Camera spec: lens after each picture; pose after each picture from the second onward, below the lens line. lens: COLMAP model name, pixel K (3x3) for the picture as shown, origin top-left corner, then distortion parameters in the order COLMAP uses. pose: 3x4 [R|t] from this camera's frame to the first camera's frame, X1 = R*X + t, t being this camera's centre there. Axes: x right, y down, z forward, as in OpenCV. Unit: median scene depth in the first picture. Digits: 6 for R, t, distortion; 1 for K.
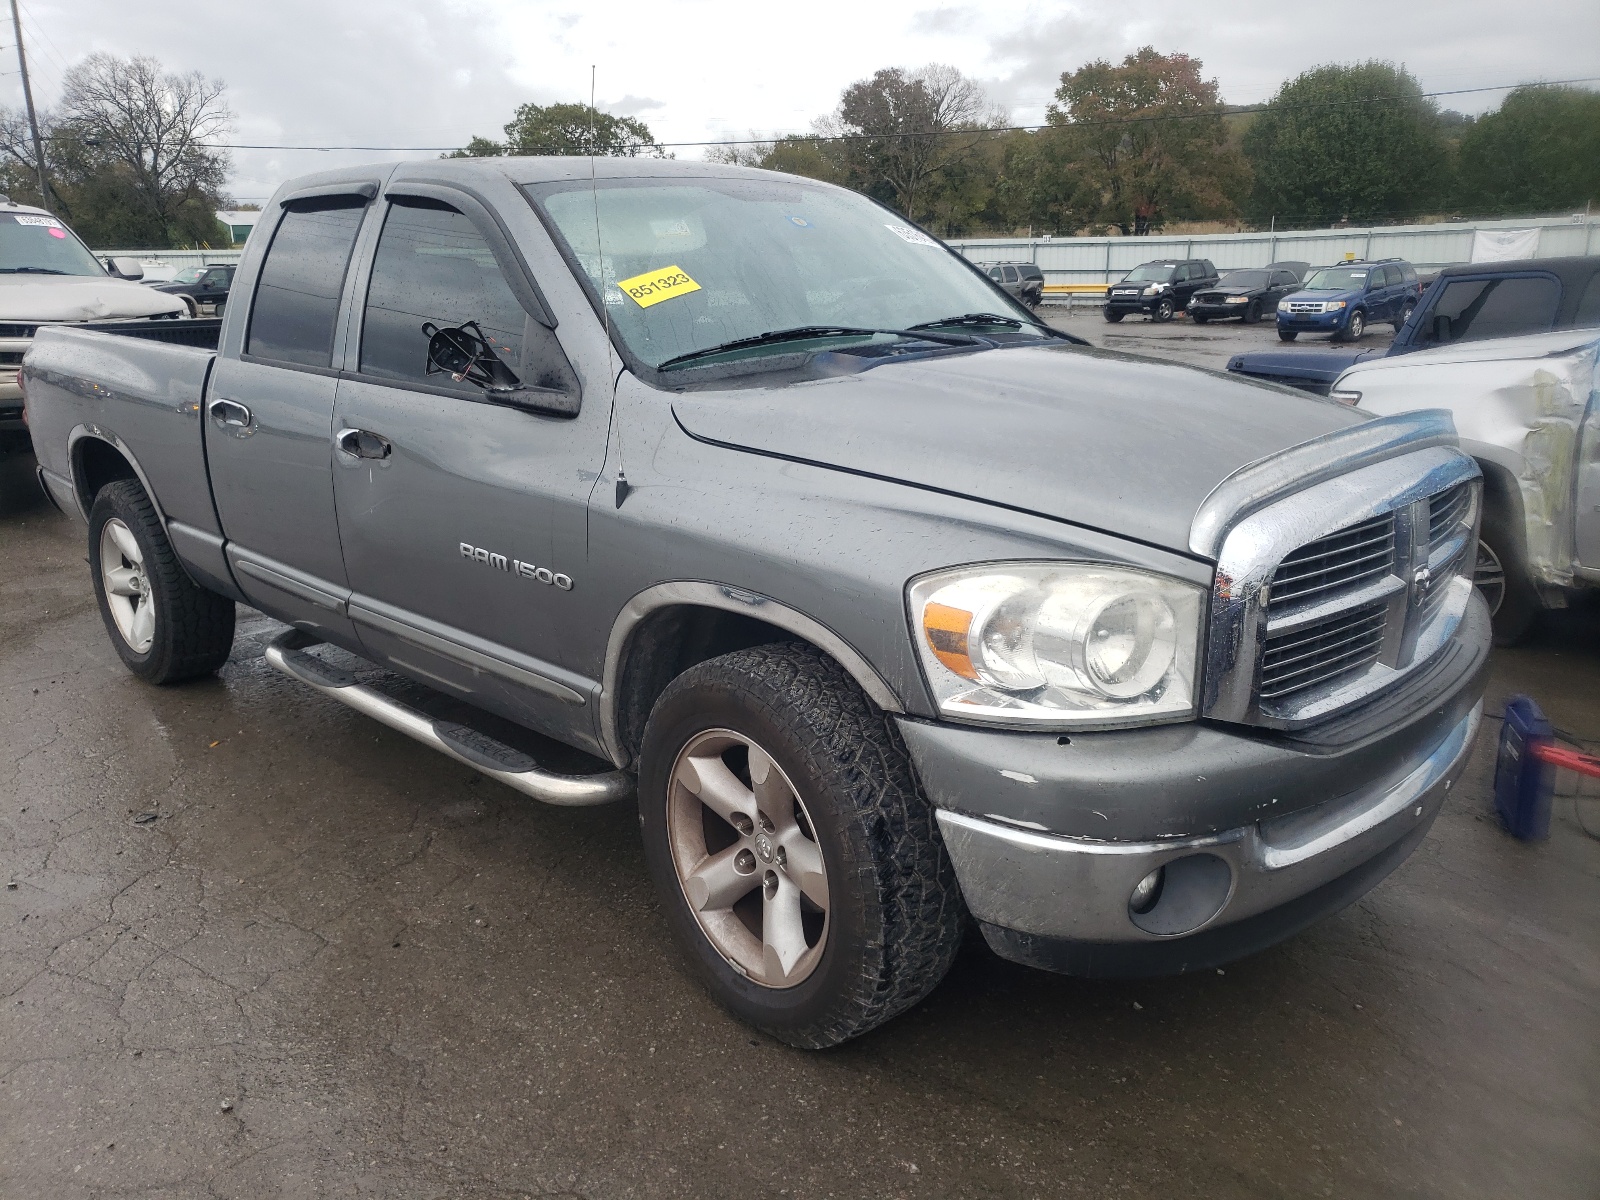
lens RADIAL K [[1270.2, 0, 800.0], [0, 1270.2, 600.0], [0, 0, 1]] dist [0.004031, -0.004415]
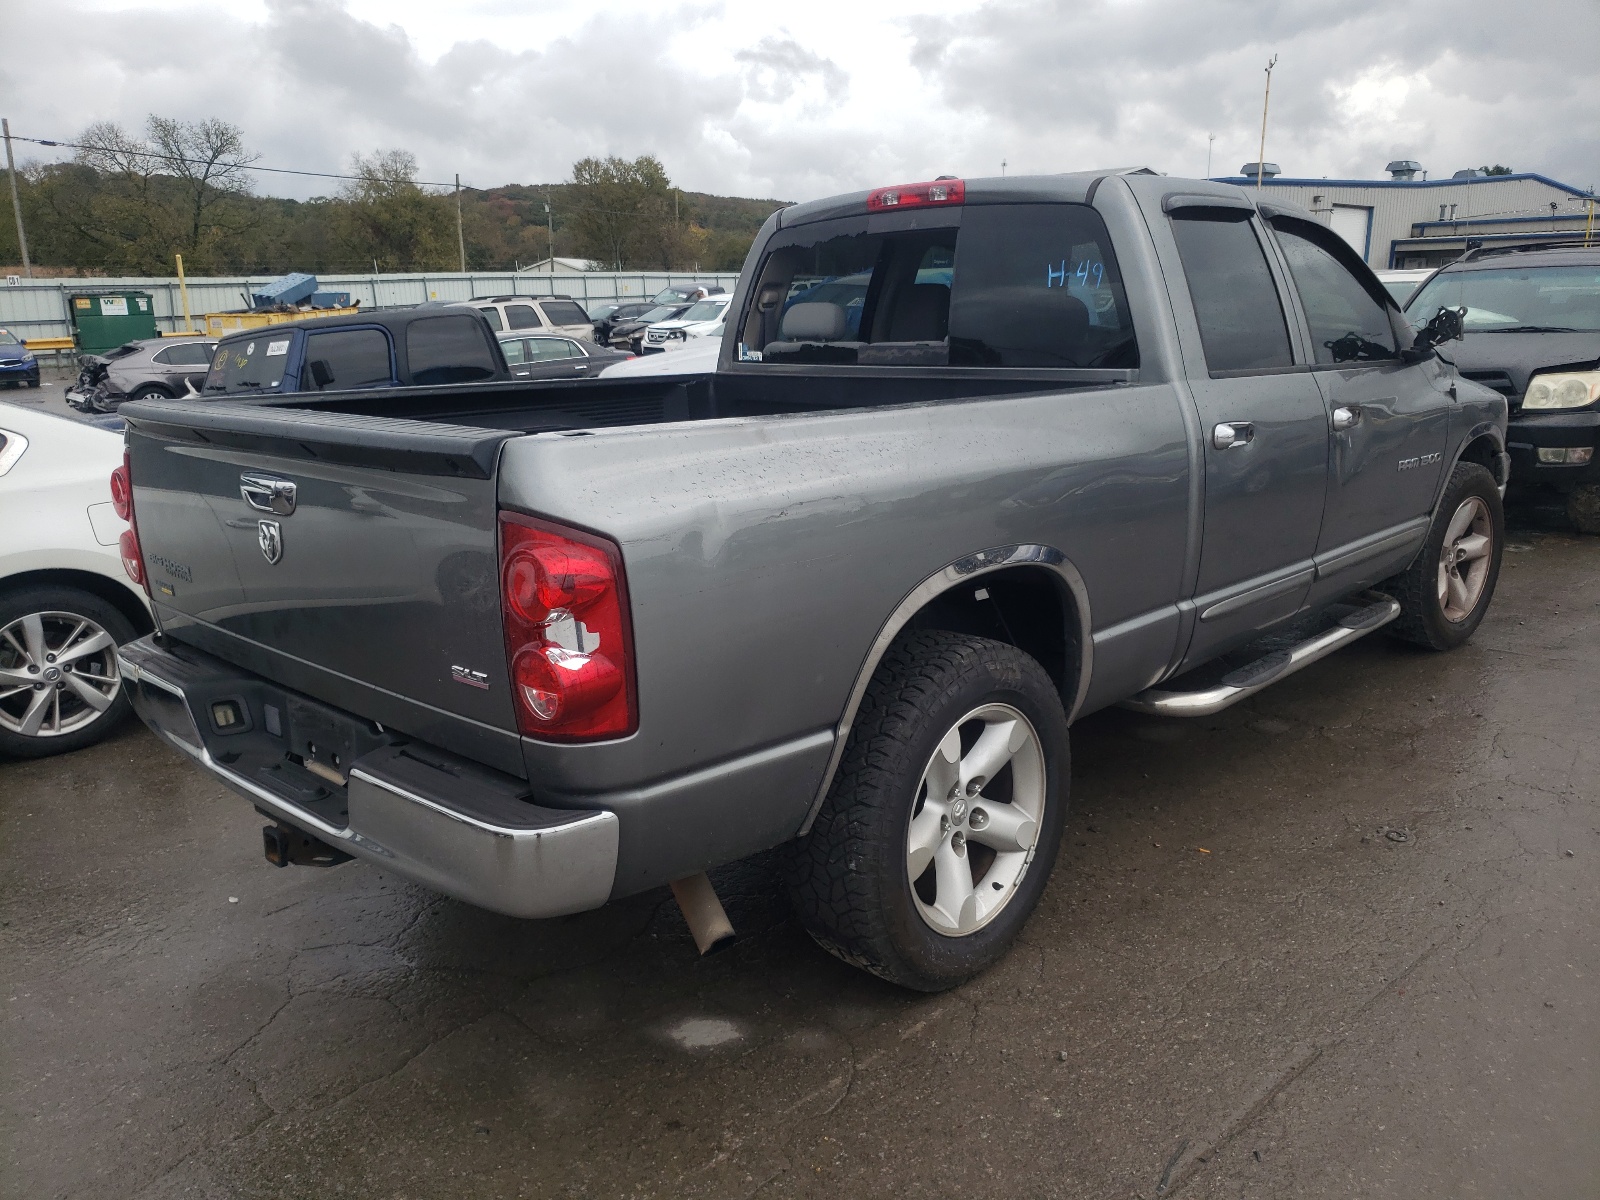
lens RADIAL K [[1229.5, 0, 800.0], [0, 1229.5, 600.0], [0, 0, 1]] dist [-0.001158, 0.002958]
pose [[-0.004214, -0.219936, 0.975505, -1.506123], [0.292840, 0.932476, 0.211500, -0.357660], [-0.956152, 0.286559, 0.060477, 1.440910]]
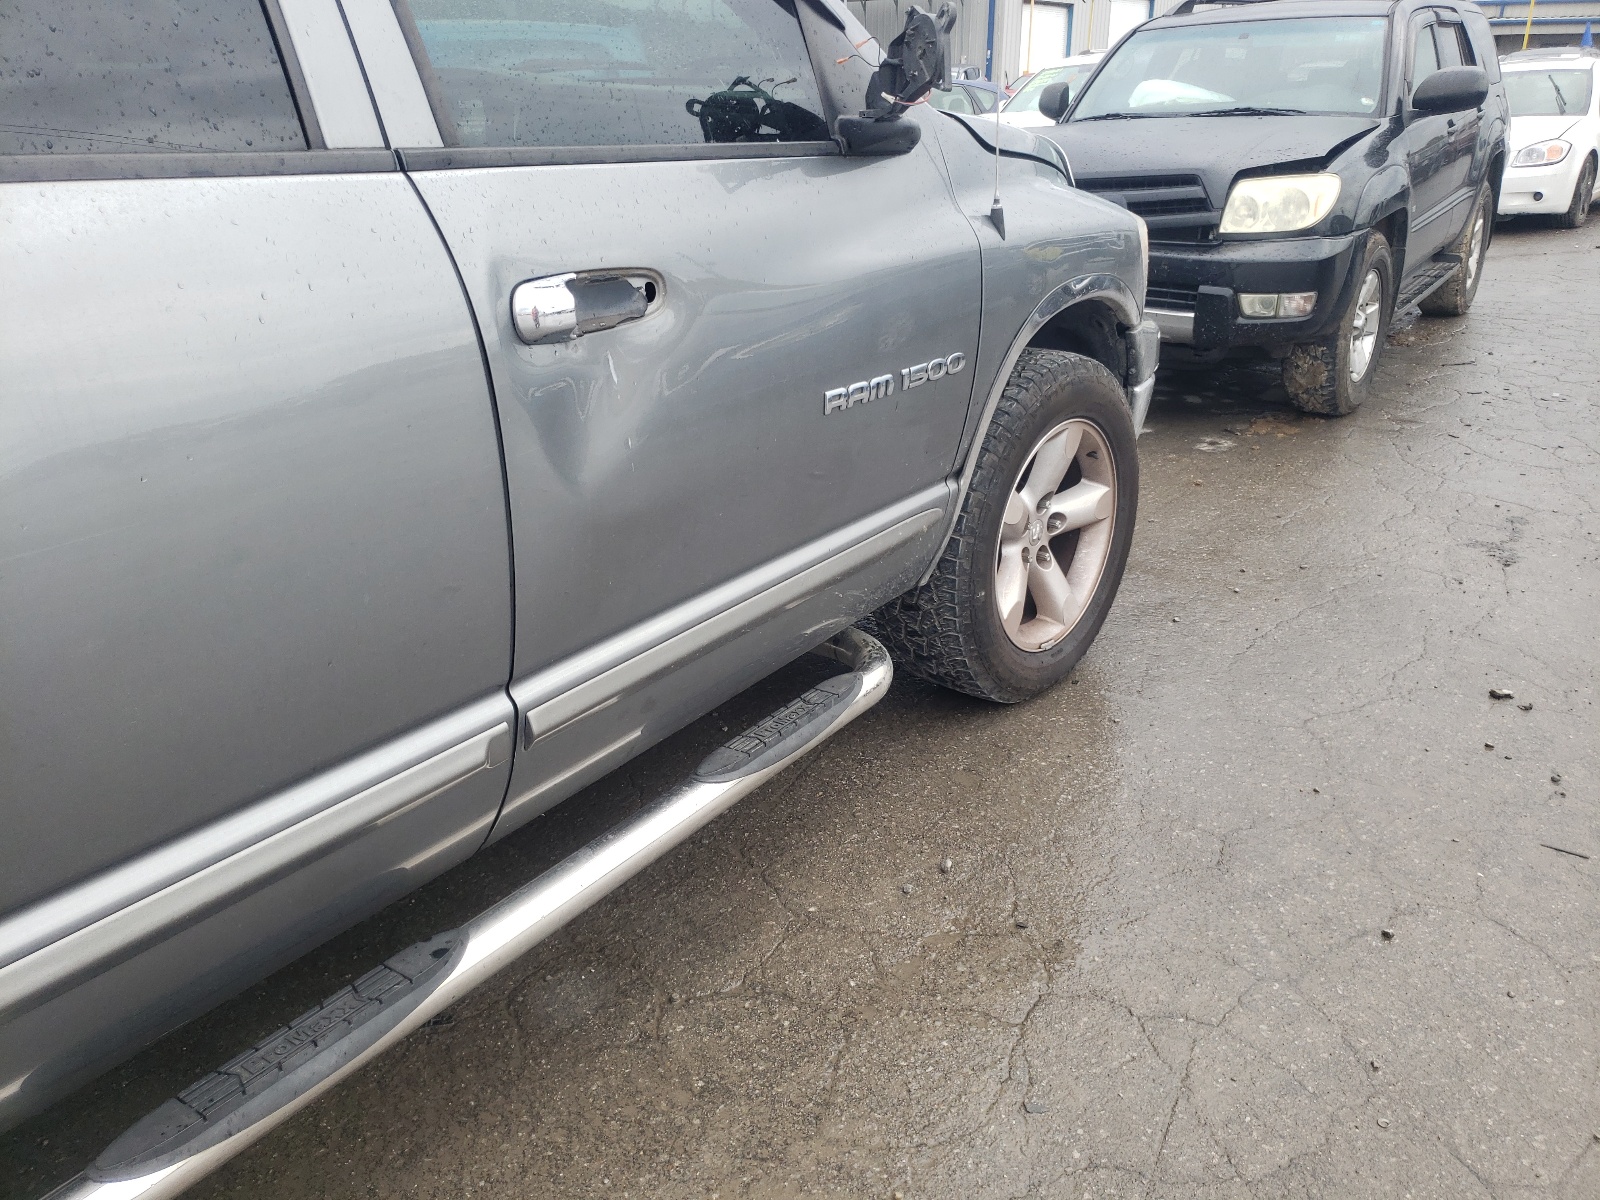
lens RADIAL K [[1270.2, 0, 800.0], [0, 1270.2, 600.0], [0, 0, 1]] dist [0.004031, -0.004415]
pose [[-0.167867, -0.346568, 0.922882, -0.782920], [0.283891, 0.879513, 0.381920, -0.176283], [-0.944048, 0.326109, -0.049253, 0.951922]]
